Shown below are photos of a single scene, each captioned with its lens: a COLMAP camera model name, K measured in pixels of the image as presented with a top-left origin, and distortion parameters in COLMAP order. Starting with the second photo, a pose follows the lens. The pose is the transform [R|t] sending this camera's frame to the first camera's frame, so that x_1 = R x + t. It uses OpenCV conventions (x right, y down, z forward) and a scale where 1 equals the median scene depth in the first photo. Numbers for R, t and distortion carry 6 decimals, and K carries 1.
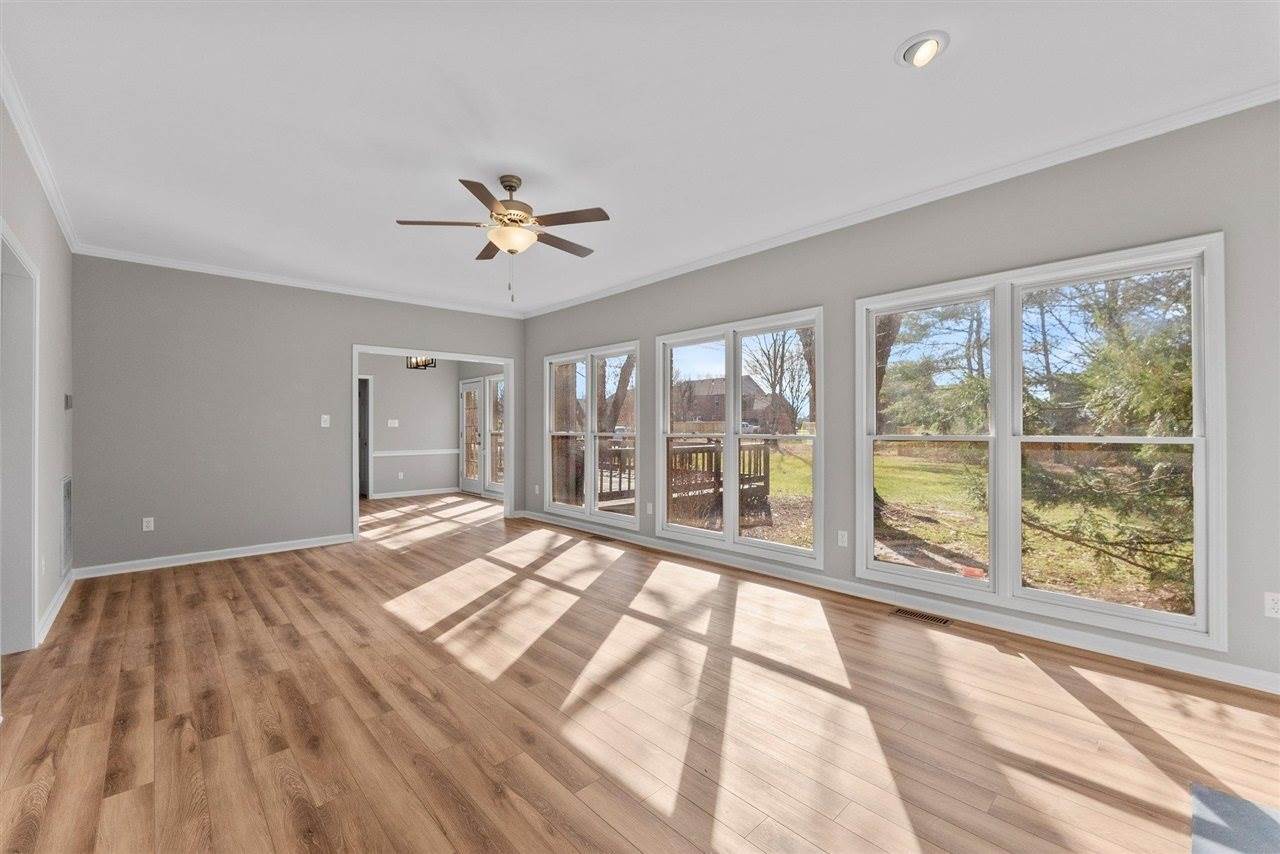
lens RADIAL K [[520.9, 0, 637.6], [0, 520.9, 430.0], [0, 0, 1]] dist [-0.012189, 0.000223]
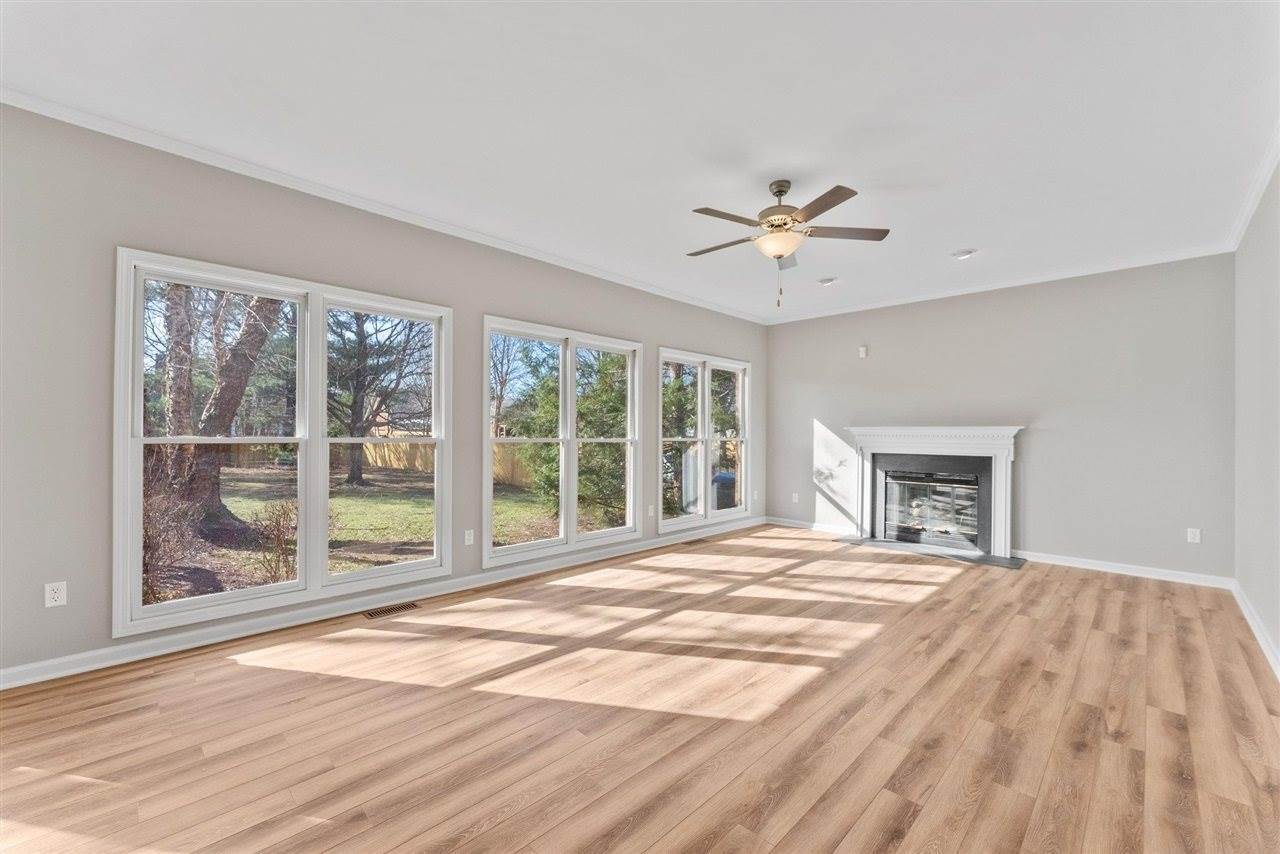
lens RADIAL K [[520.9, 0, 637.6], [0, 520.9, 430.0], [0, 0, 1]] dist [-0.012189, 0.000223]
pose [[-0.035917, 0.009951, 0.999305, -1.347132], [-0.002483, 0.999946, -0.010047, 0.005134], [-0.999352, -0.002842, -0.035890, 1.429071]]
